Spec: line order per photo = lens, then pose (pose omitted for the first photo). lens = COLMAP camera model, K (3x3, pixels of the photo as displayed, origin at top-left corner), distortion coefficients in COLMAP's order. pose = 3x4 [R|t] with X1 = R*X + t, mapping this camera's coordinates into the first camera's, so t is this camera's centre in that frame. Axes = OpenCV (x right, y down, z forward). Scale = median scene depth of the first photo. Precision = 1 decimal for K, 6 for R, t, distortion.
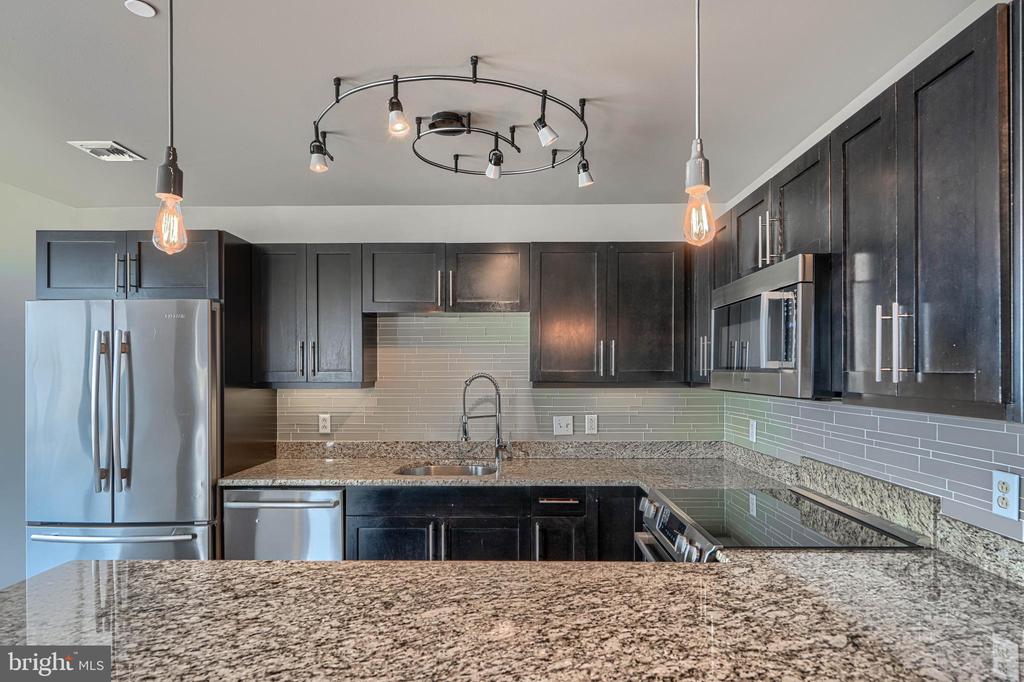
lens RADIAL K [[543.5, 0, 507.4], [0, 543.5, 382.2], [0, 0, 1]] dist [0.002224, -0.004306]
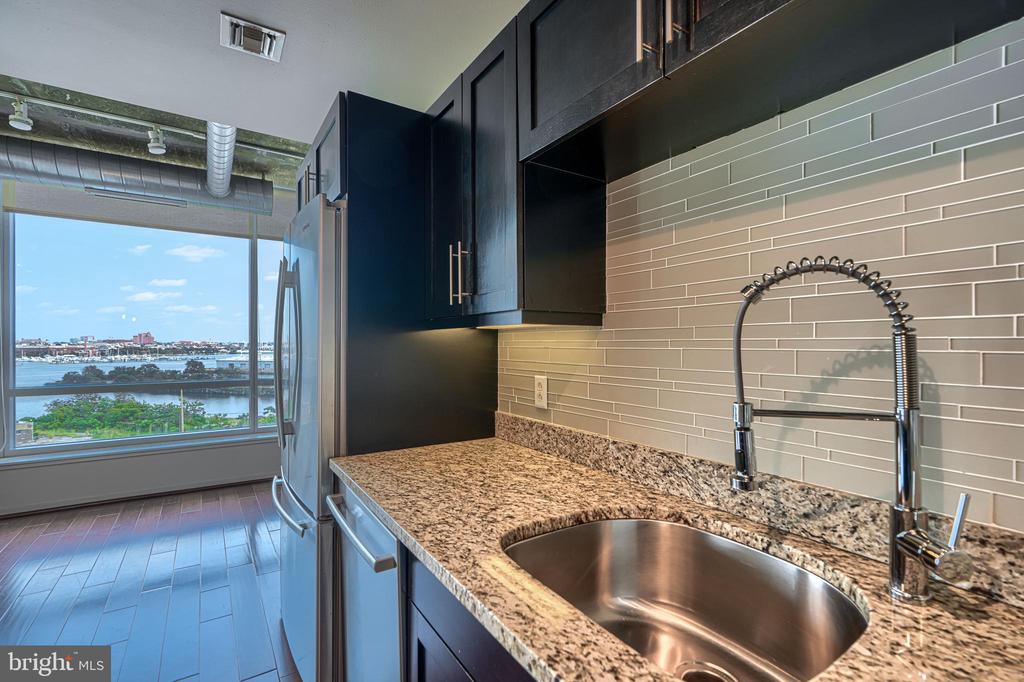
lens RADIAL K [[462.6, 0, 513.4], [0, 462.6, 341.3], [0, 0, 1]] dist [0.000955, -0.000648]
pose [[0.559011, -0.004563, -0.829147, 0.073411], [-0.017999, 0.999682, -0.017636, 0.038925], [0.828965, 0.024783, 0.558752, 0.856625]]
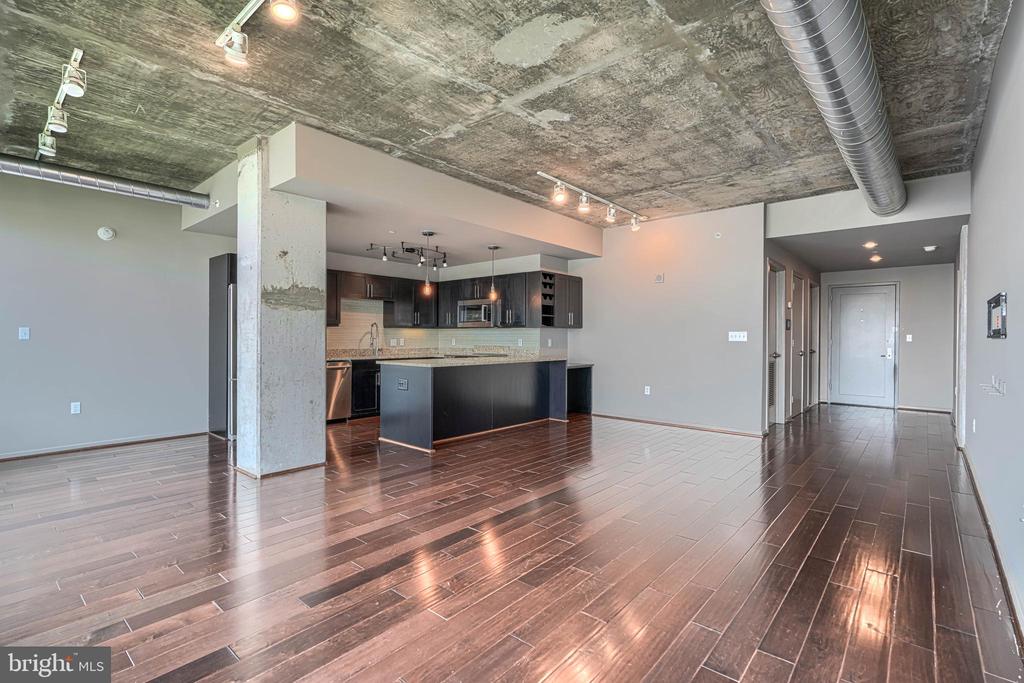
lens RADIAL K [[462.6, 0, 500.3], [0, 462.6, 336.3], [0, 0, 1]] dist [0.000955, -0.000648]
pose [[0.654232, 0.005937, 0.756270, -1.595085], [0.009861, 0.999817, -0.016380, 0.113426], [-0.756229, 0.018174, 0.654054, -1.122083]]
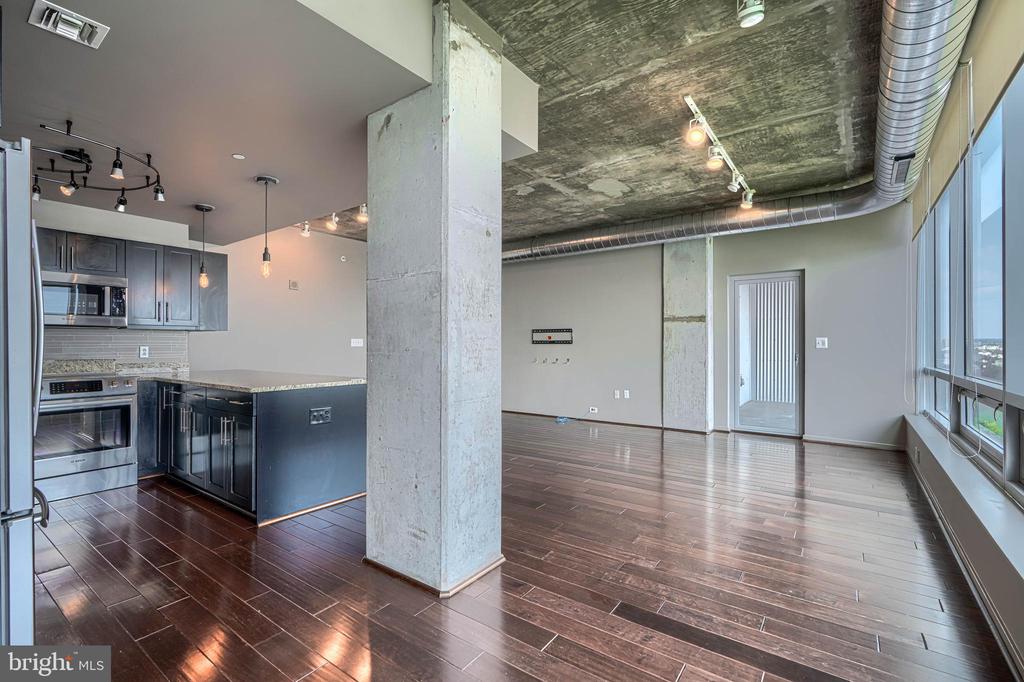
lens RADIAL K [[462.6, 0, 506.5], [0, 462.6, 344.2], [0, 0, 1]] dist [0.000955, -0.000648]
pose [[-0.804515, 0.000438, 0.593933, -1.571364], [0.011949, 0.999809, 0.015449, 0.067161], [-0.593813, 0.019526, -0.804366, 1.074246]]
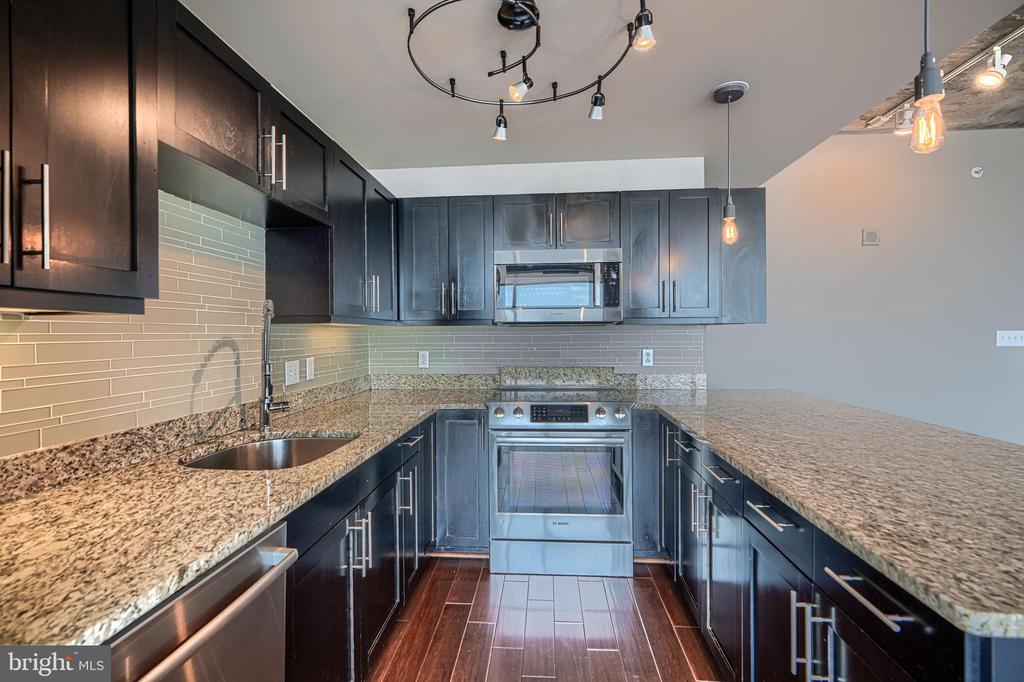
lens RADIAL K [[462.6, 0, 512.3], [0, 462.6, 337.8], [0, 0, 1]] dist [0.000955, -0.000648]
pose [[0.062778, -0.006572, 0.998006, -0.690631], [0.029038, 0.999567, 0.004756, 0.041573], [-0.997605, 0.028682, 0.062941, 0.768523]]
